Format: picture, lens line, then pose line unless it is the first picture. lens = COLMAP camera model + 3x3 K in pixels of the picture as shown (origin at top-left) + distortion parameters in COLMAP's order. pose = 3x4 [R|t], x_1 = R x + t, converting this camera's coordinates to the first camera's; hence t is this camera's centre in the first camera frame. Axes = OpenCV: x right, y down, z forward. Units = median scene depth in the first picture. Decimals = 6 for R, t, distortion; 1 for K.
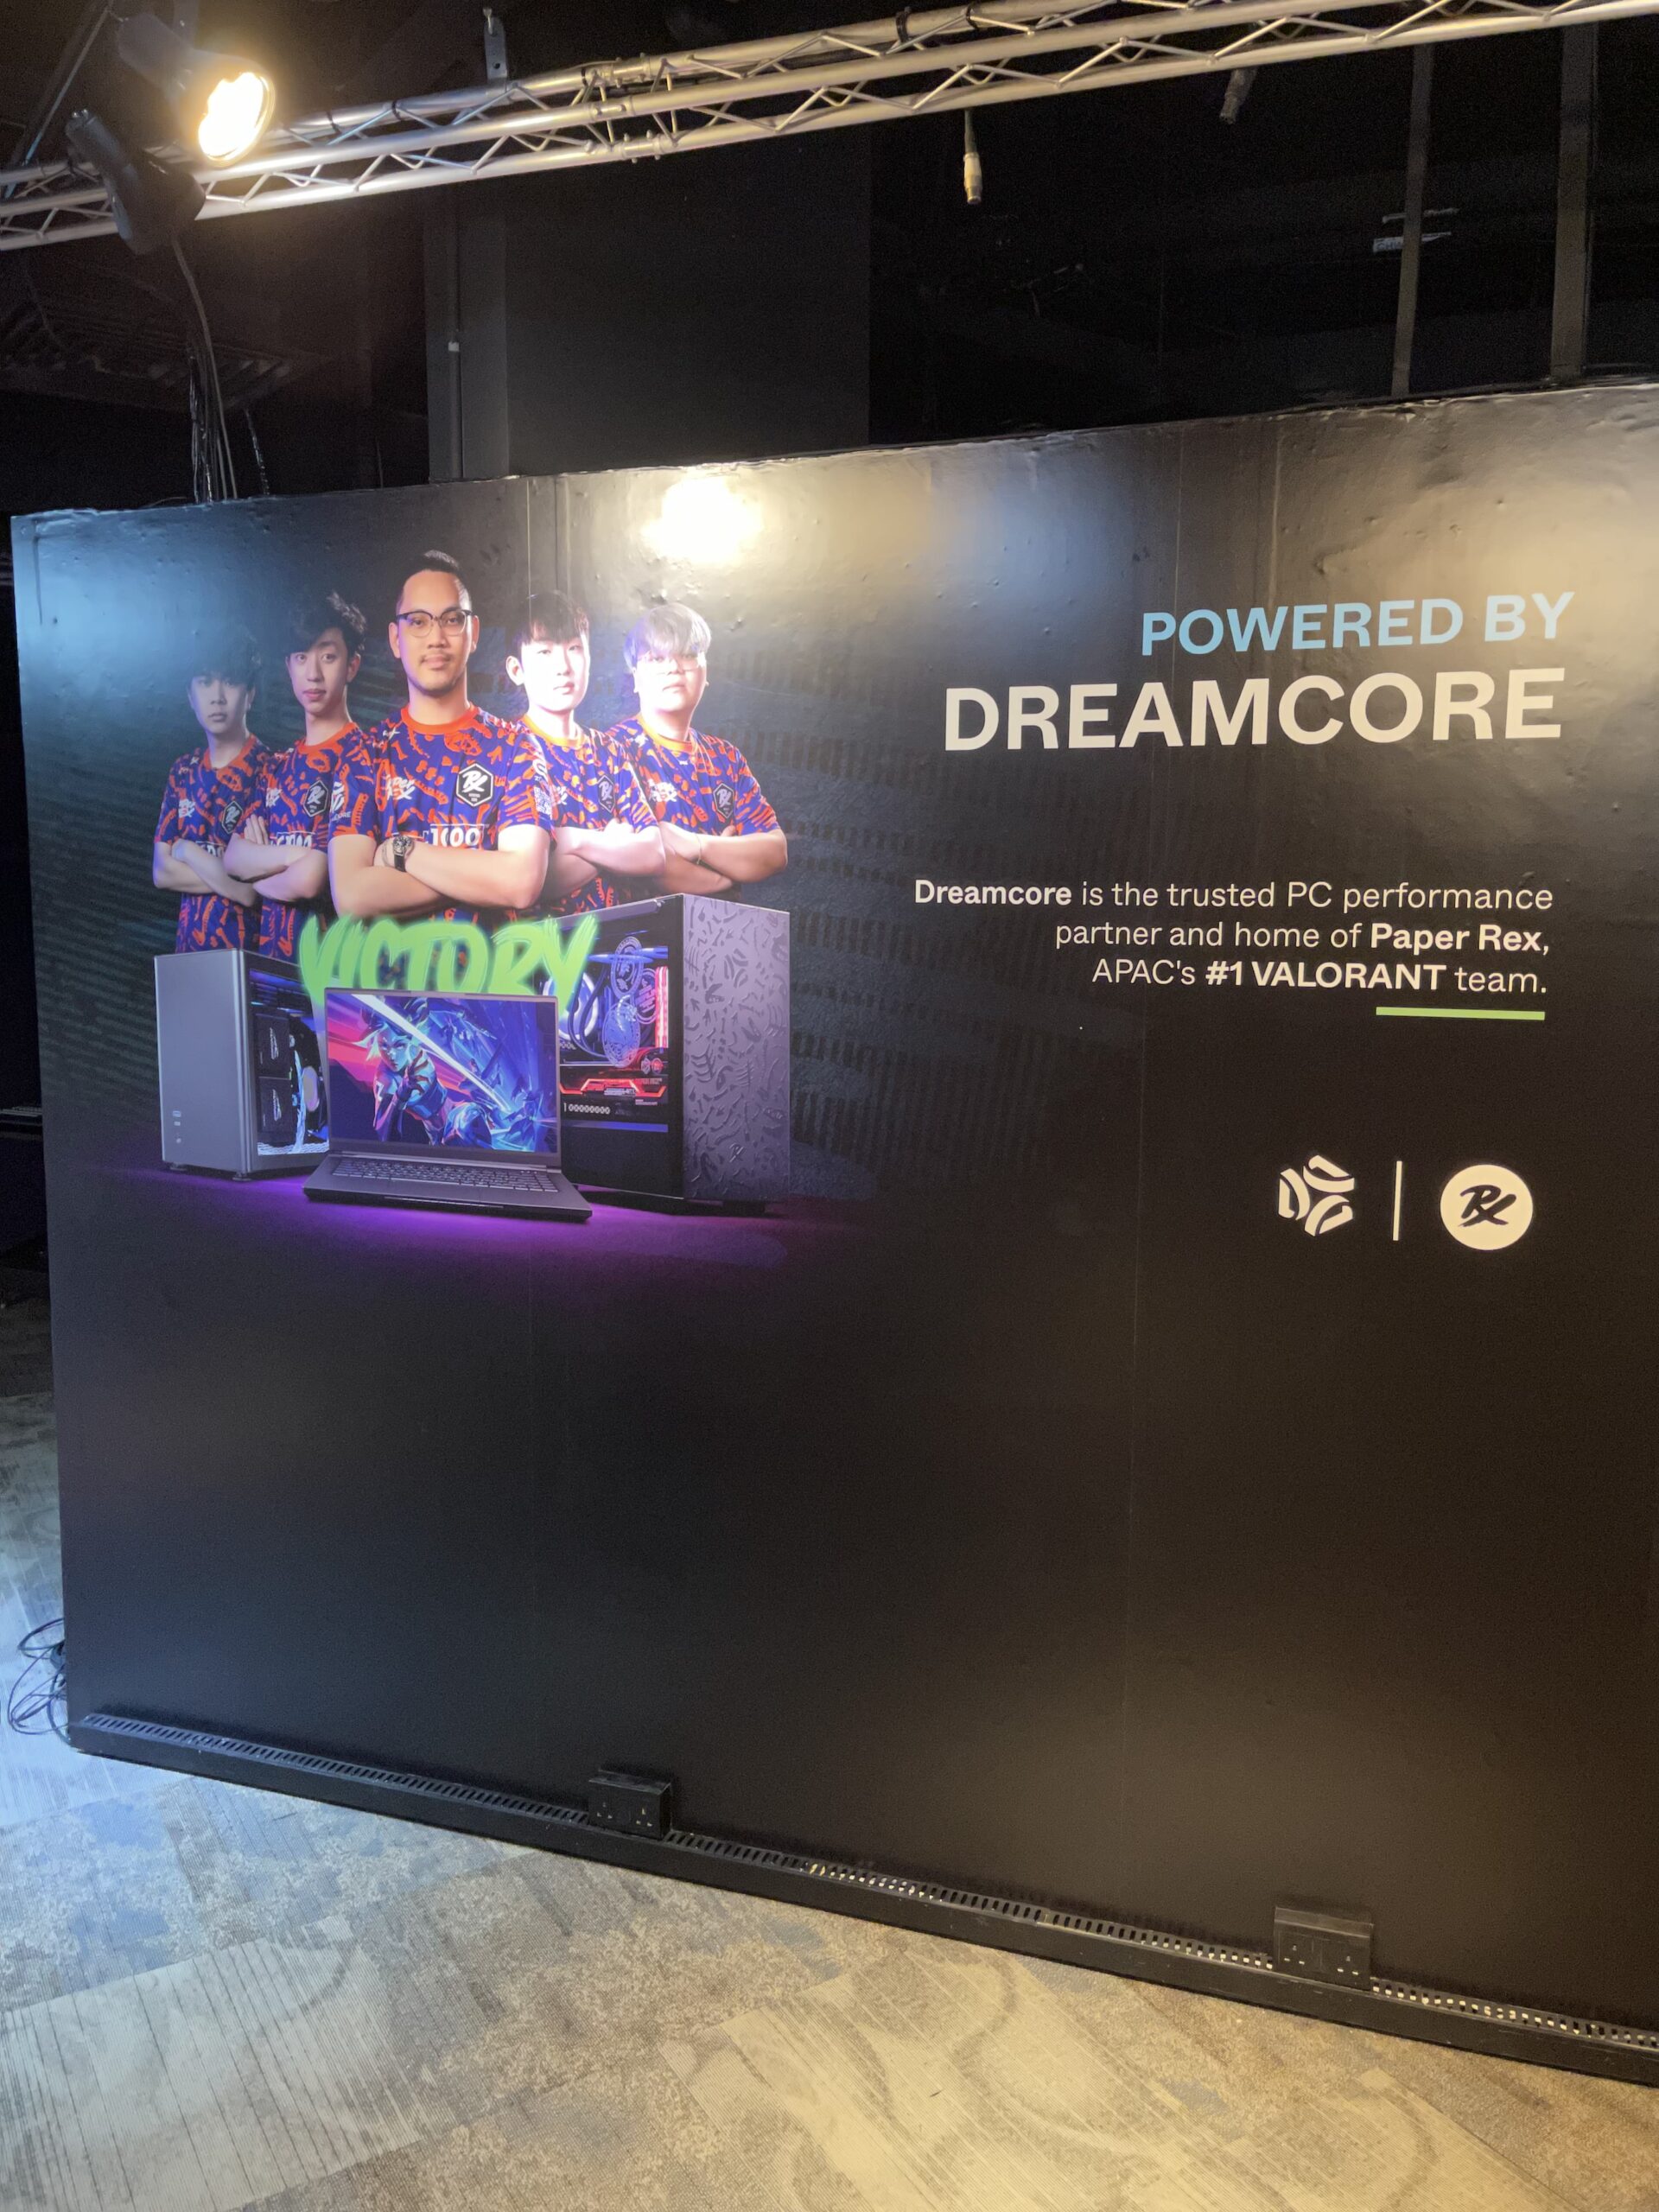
lens RADIAL K [[1679.9, 0, 843.6], [0, 1679.9, 1103.1], [0, 0, 1]] dist [0.033926, -0.025385]
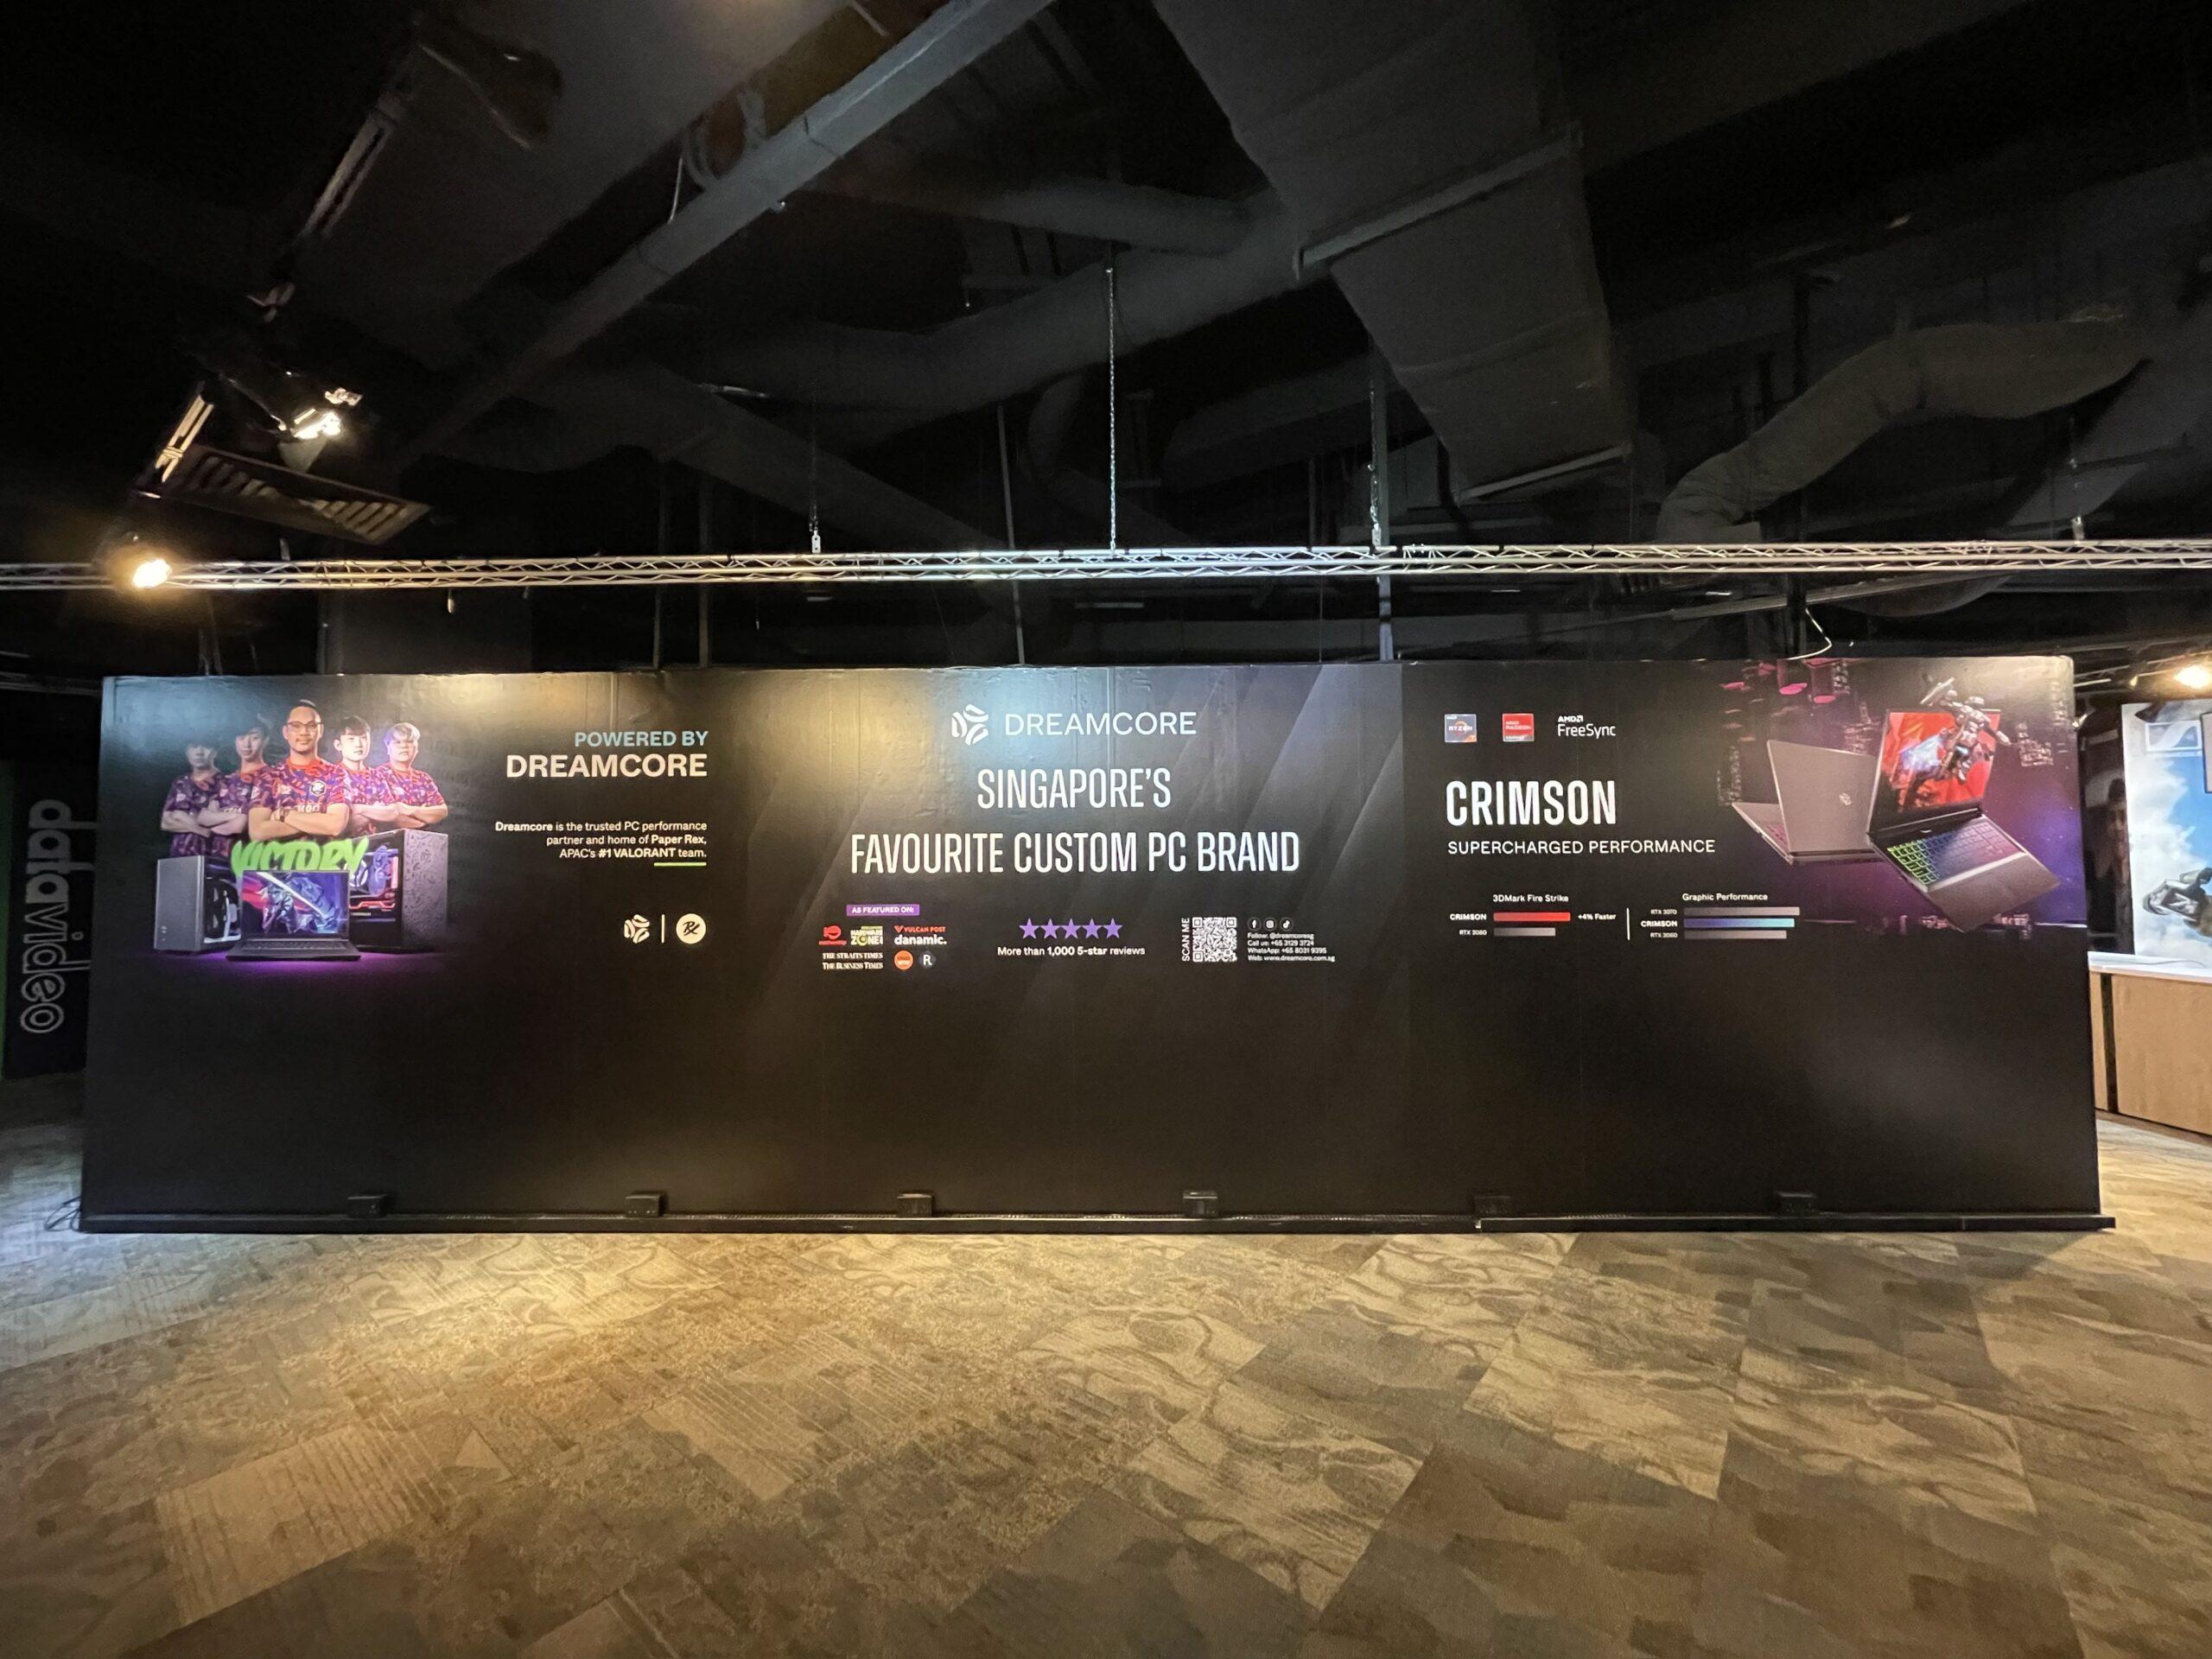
lens RADIAL K [[893.7, 0, 1098.6], [0, 893.7, 826.9], [0, 0, 1]] dist [-0.005691, 0.002272]
pose [[0.947913, -0.000744, 0.318530, 0.484344], [0.053338, 0.986249, -0.156423, 0.146674], [-0.314033, 0.165265, 0.934918, -0.638186]]
